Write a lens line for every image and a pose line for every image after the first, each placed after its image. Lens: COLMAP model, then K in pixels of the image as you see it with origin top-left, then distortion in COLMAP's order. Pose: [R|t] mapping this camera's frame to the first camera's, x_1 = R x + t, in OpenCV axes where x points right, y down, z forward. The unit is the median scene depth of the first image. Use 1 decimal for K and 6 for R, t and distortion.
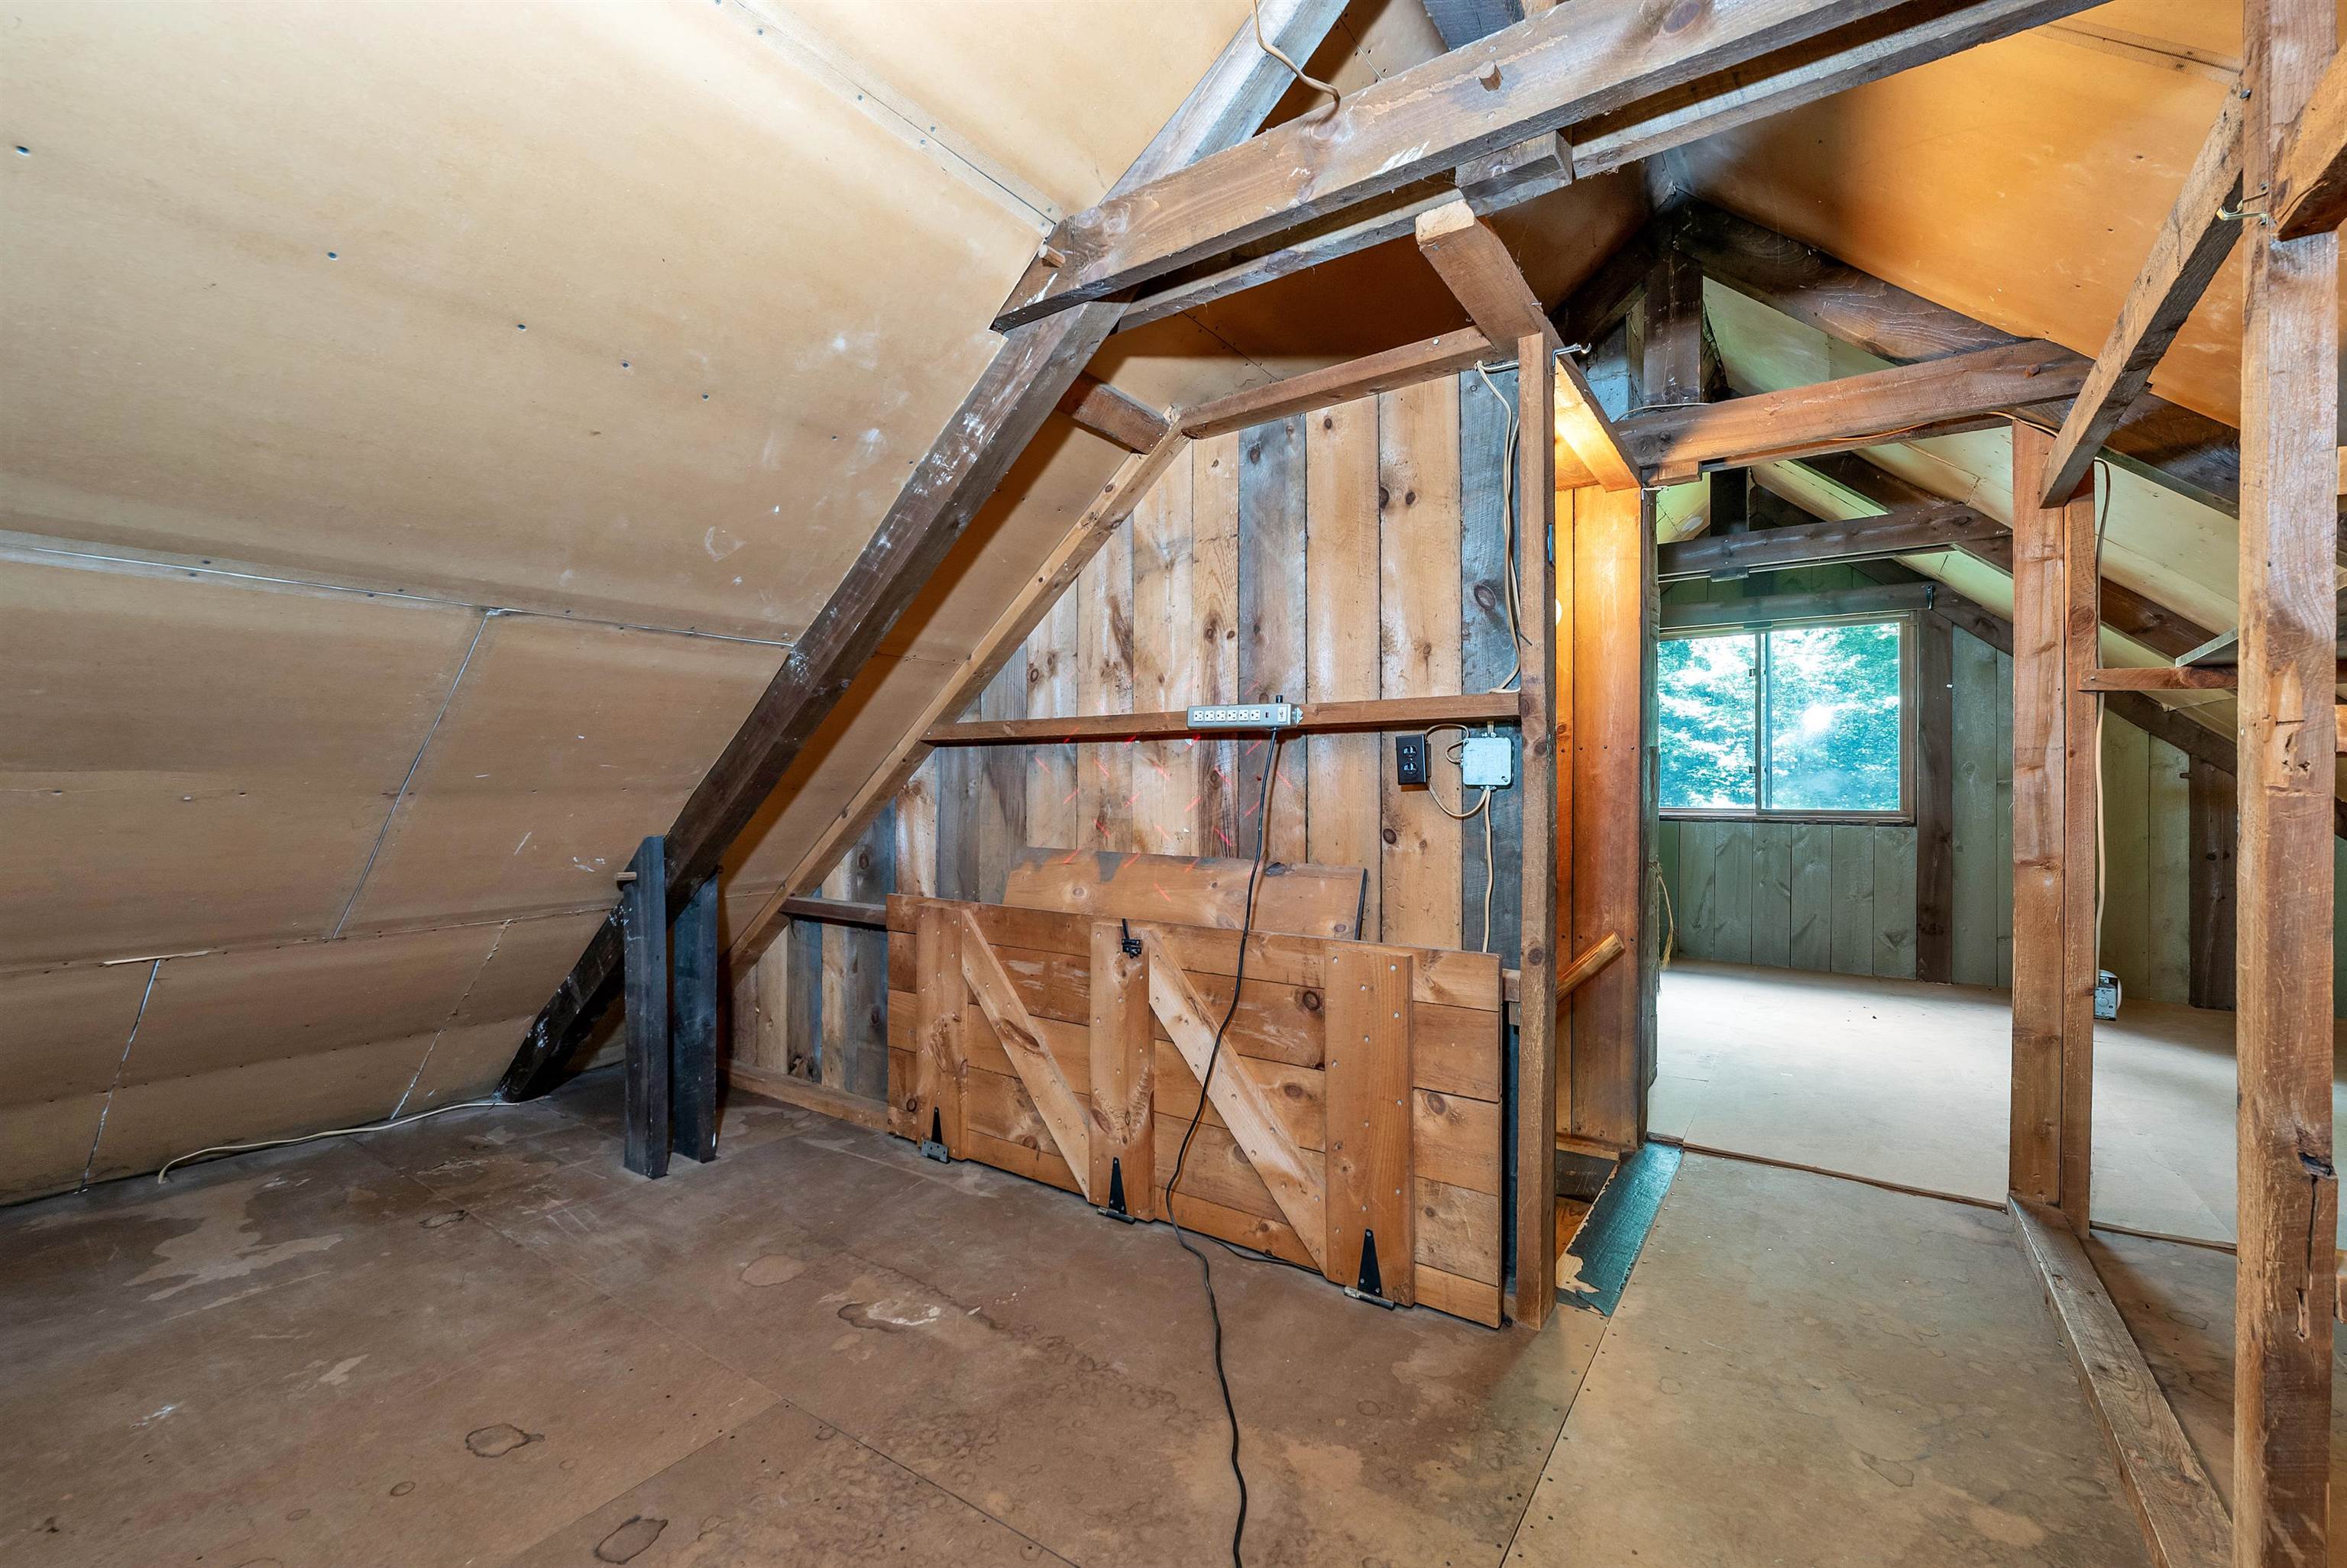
lens RADIAL K [[979.4, 0, 1178.0], [0, 979.4, 786.1], [0, 0, 1]] dist [0.003264, 0.000884]
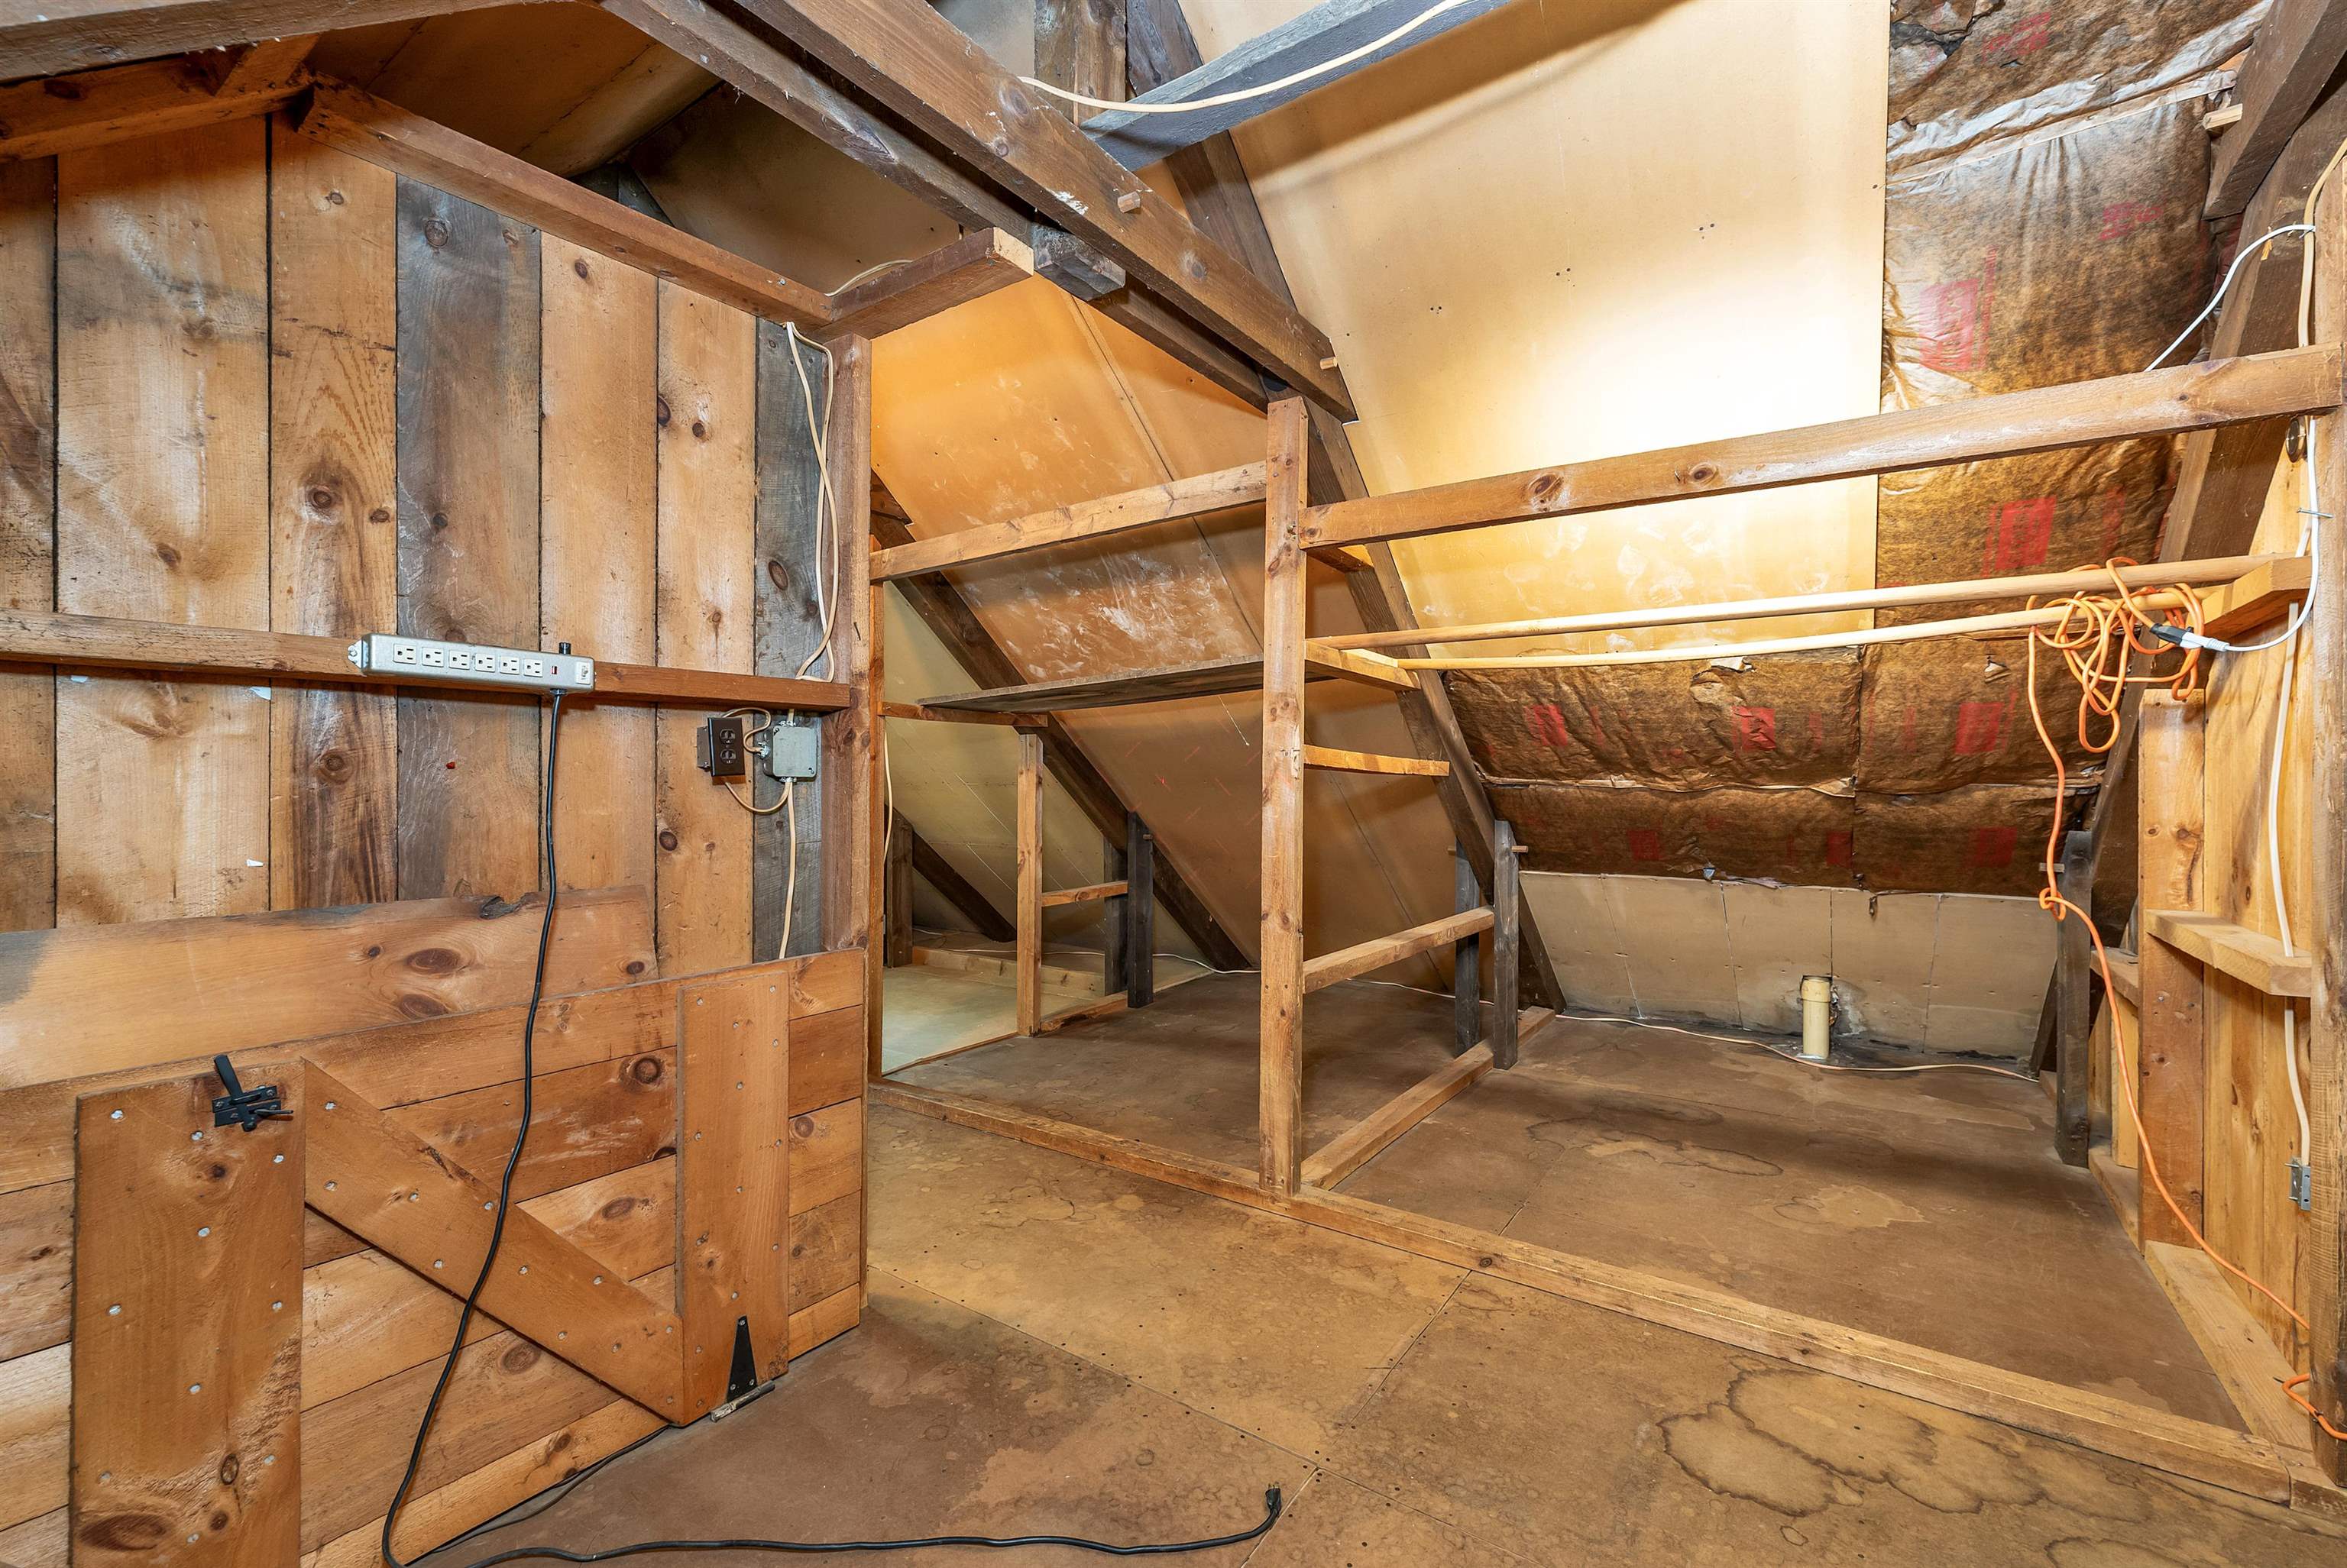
lens RADIAL K [[979.4, 0, 1169.5], [0, 979.4, 779.6], [0, 0, 1]] dist [0.003264, 0.000884]
pose [[0.015243, -0.000531, 0.999884, -0.597777], [0.001196, 0.999999, 0.000513, 0.001416], [-0.999883, 0.001189, 0.015244, 0.603990]]
